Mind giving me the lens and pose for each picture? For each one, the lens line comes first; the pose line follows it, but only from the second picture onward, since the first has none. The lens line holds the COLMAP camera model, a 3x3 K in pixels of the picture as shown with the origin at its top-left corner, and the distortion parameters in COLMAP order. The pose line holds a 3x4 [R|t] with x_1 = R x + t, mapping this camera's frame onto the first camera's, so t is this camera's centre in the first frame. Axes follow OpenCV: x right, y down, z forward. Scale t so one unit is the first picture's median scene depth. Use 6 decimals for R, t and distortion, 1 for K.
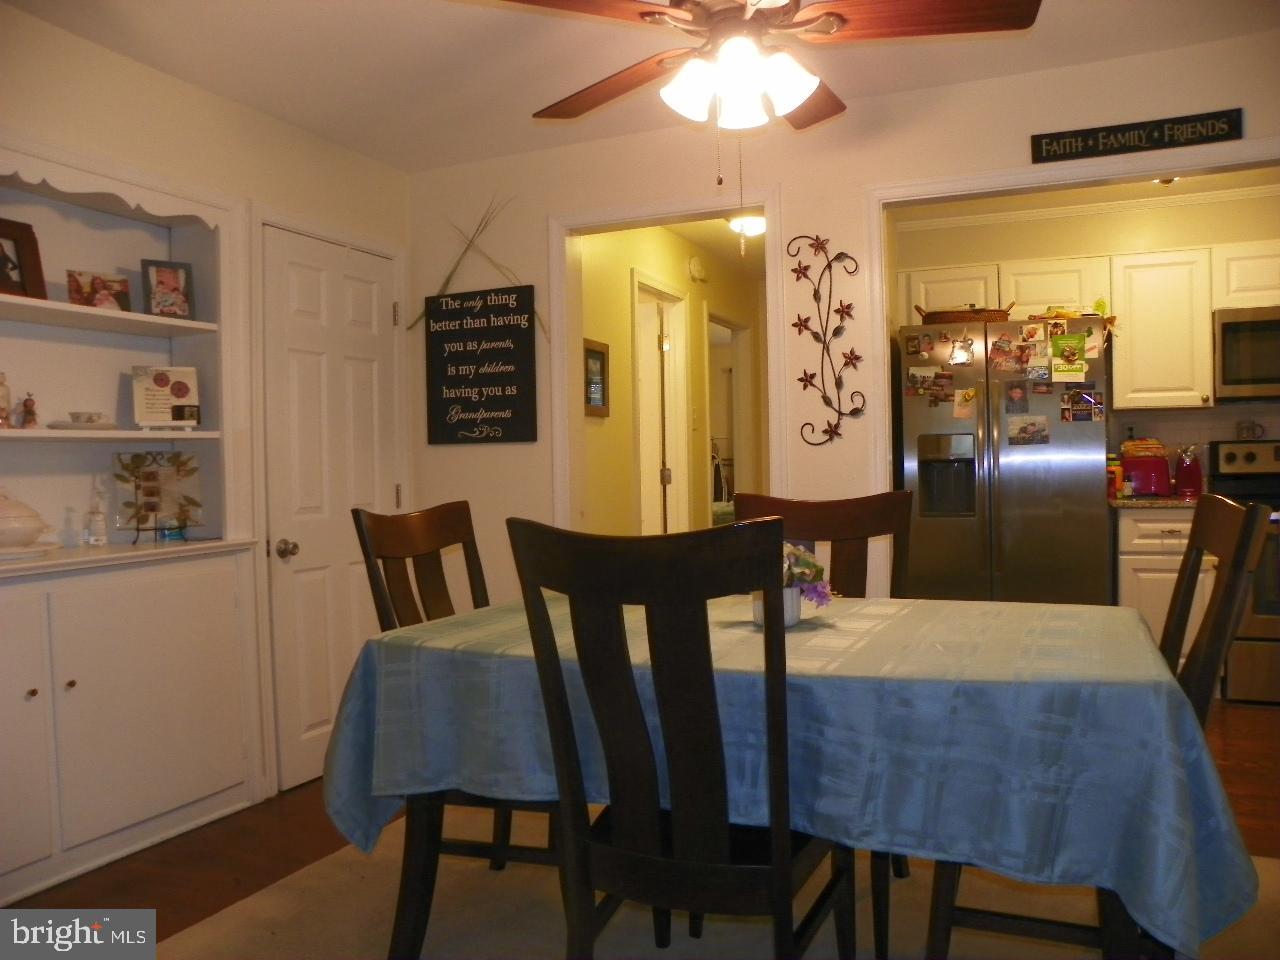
lens RADIAL K [[990.1, 0, 640.0], [0, 990.1, 480.0], [0, 0, 1]] dist [-0.165096, 0.127218]
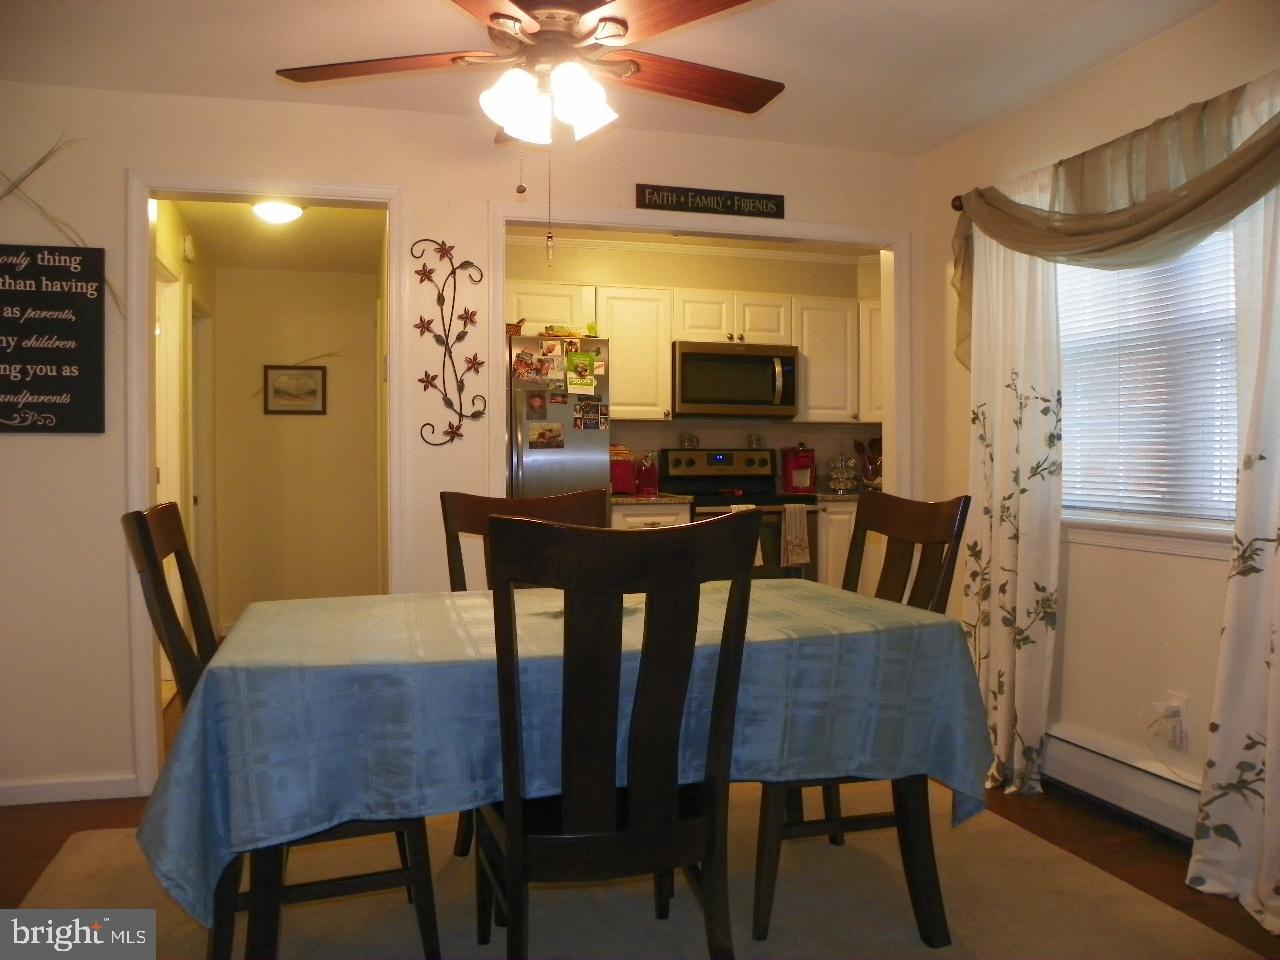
lens RADIAL K [[990.1, 0, 640.0], [0, 990.1, 480.0], [0, 0, 1]] dist [-0.165096, 0.127218]
pose [[0.755737, 0.003246, 0.654867, -0.290836], [-0.002004, 0.999994, -0.002644, 0.002696], [-0.654872, 0.000686, 0.755739, 0.077229]]
